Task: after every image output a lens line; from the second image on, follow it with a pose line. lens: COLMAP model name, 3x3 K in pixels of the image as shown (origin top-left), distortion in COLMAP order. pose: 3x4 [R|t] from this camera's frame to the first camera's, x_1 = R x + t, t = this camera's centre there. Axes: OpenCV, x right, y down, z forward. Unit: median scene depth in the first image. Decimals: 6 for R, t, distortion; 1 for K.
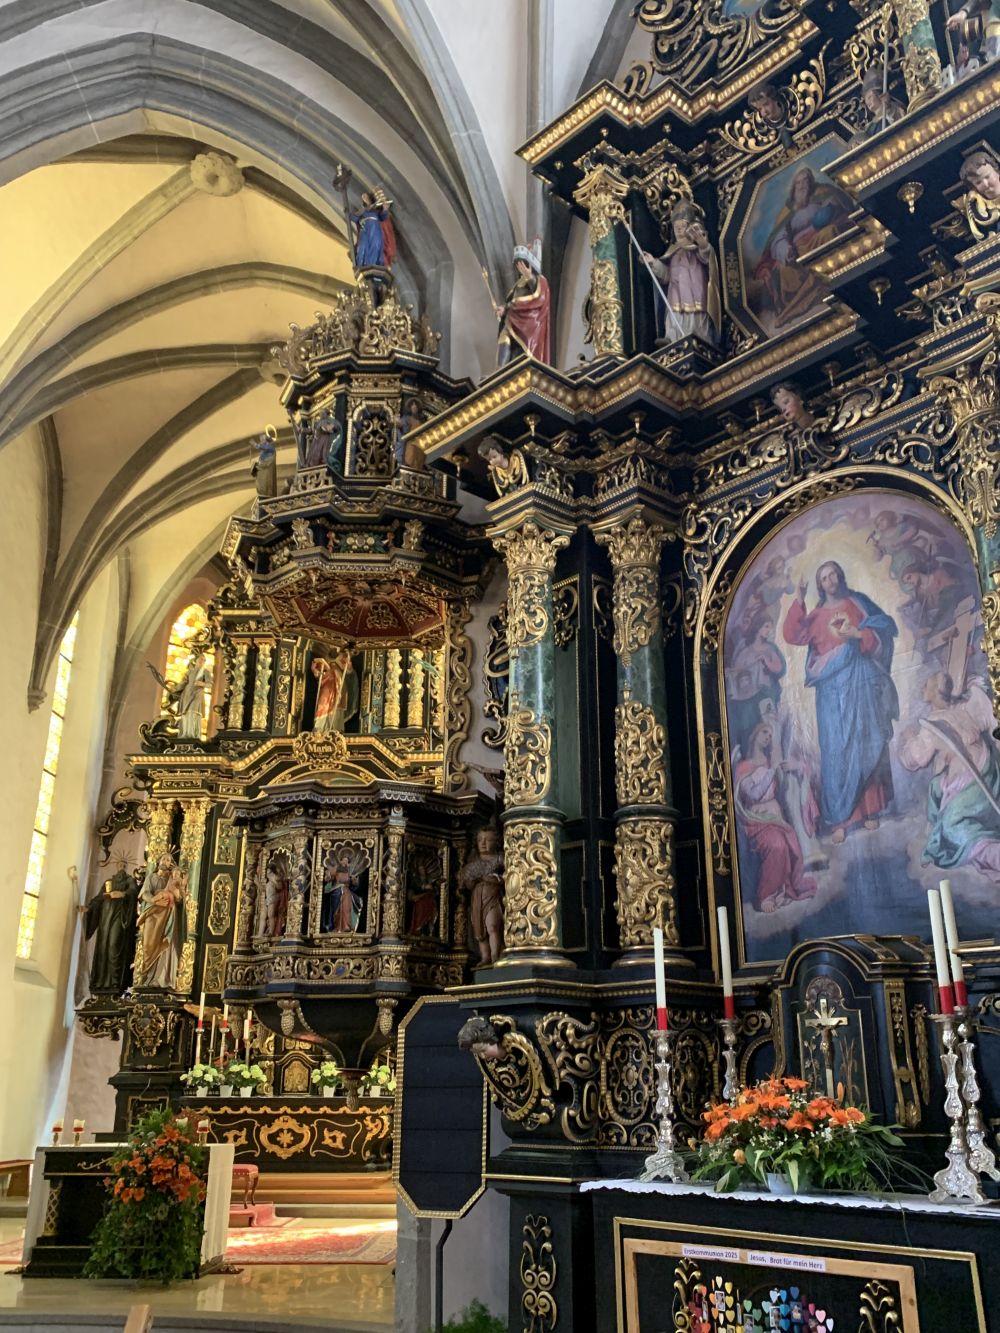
lens RADIAL K [[1174.5, 0, 508.2], [0, 1174.5, 652.9], [0, 0, 1]] dist [0.096322, -0.191859]
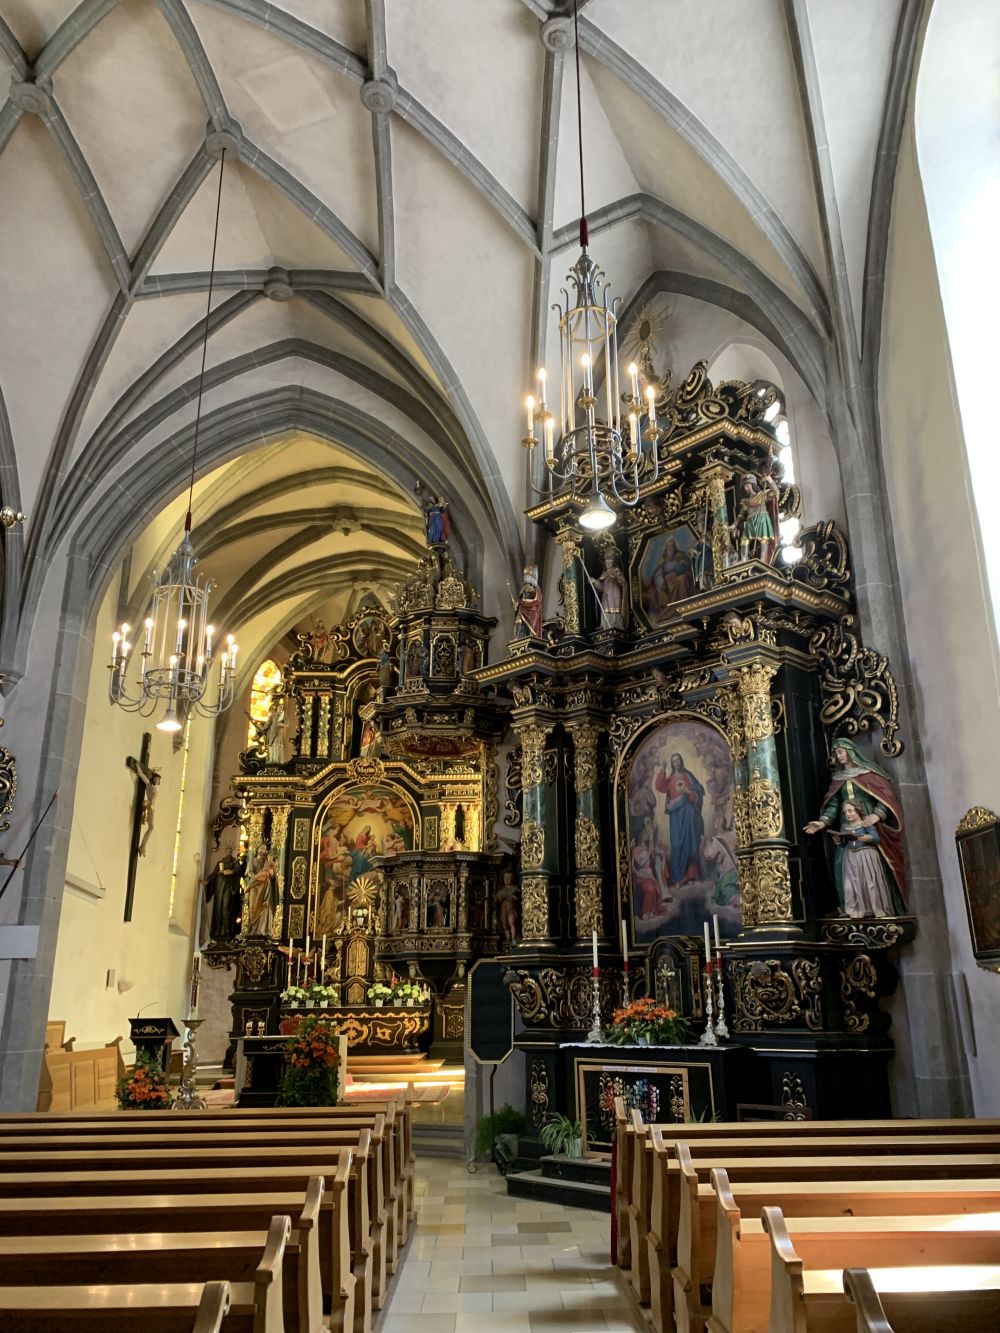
lens RADIAL K [[1015.6, 0, 521.2], [0, 1015.6, 672.4], [0, 0, 1]] dist [0.139655, -0.335680]
pose [[0.998756, 0.003657, 0.049727, -0.037392], [-0.005998, 0.998877, 0.046992, -0.118221], [-0.049499, -0.047231, 0.997657, -0.306638]]
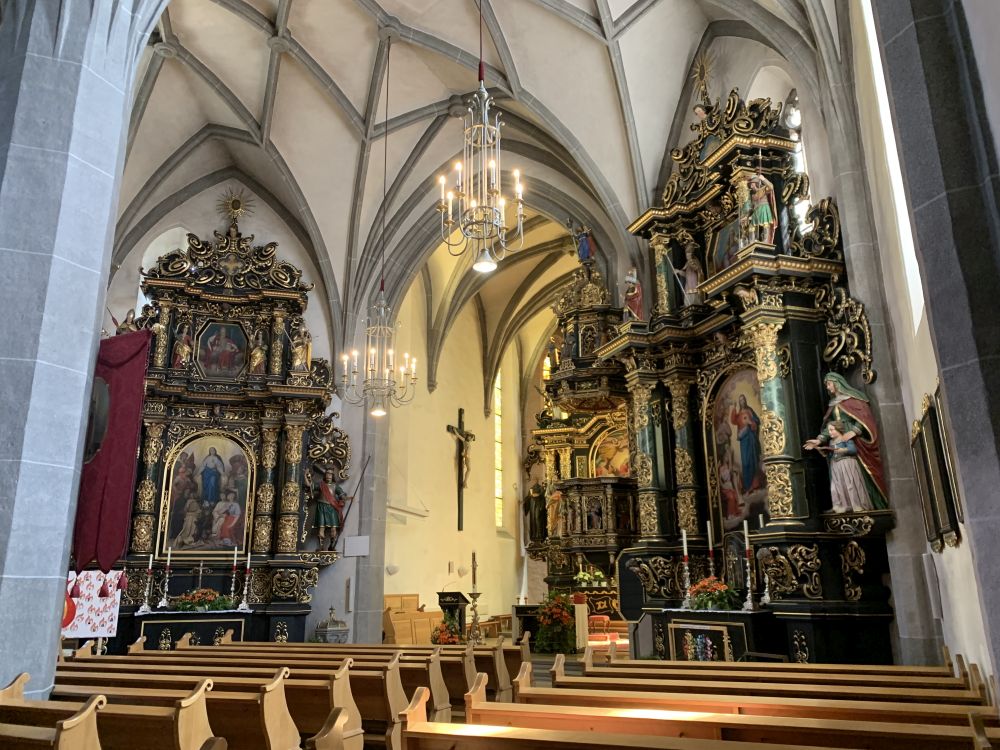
lens RADIAL K [[766.0, 0, 500.0], [0, 766.0, 375.0], [0, 0, 1]] dist [0.121022, -0.215311]
pose [[0.926139, -0.113661, -0.359650, 0.156319], [0.145052, 0.987515, 0.061437, -0.122030], [0.348177, -0.109067, 0.931063, -0.339464]]
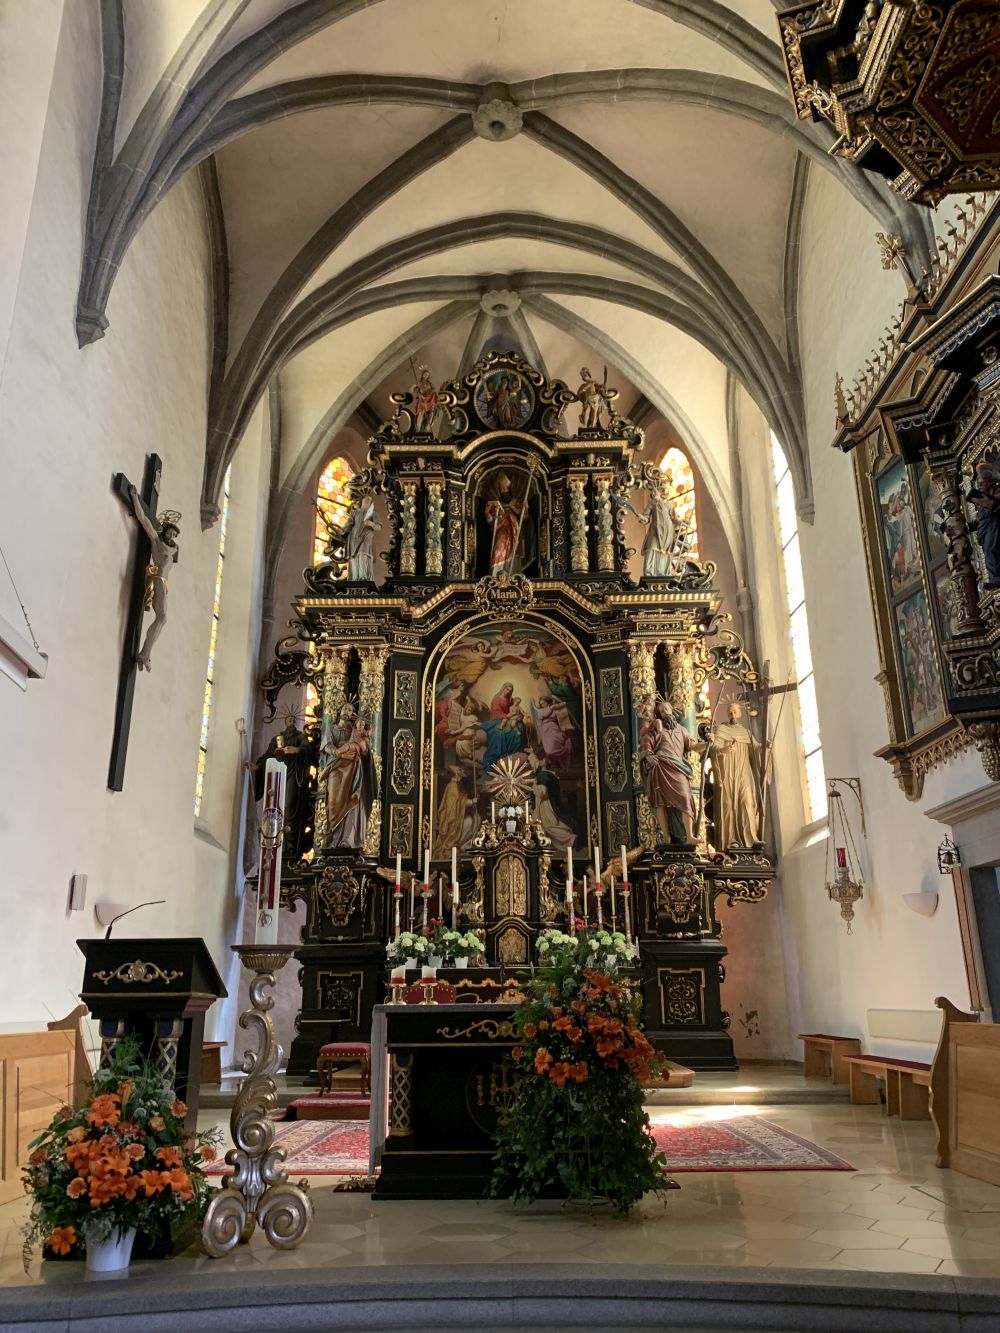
lens RADIAL K [[1015.0, 0, 509.4], [0, 1015.0, 651.6], [0, 0, 1]] dist [0.133340, -0.324128]
pose [[0.999822, -0.003744, 0.018509, -0.203348], [0.003191, 0.999550, 0.029813, 0.121637], [-0.018612, -0.029749, 0.999384, 0.260020]]
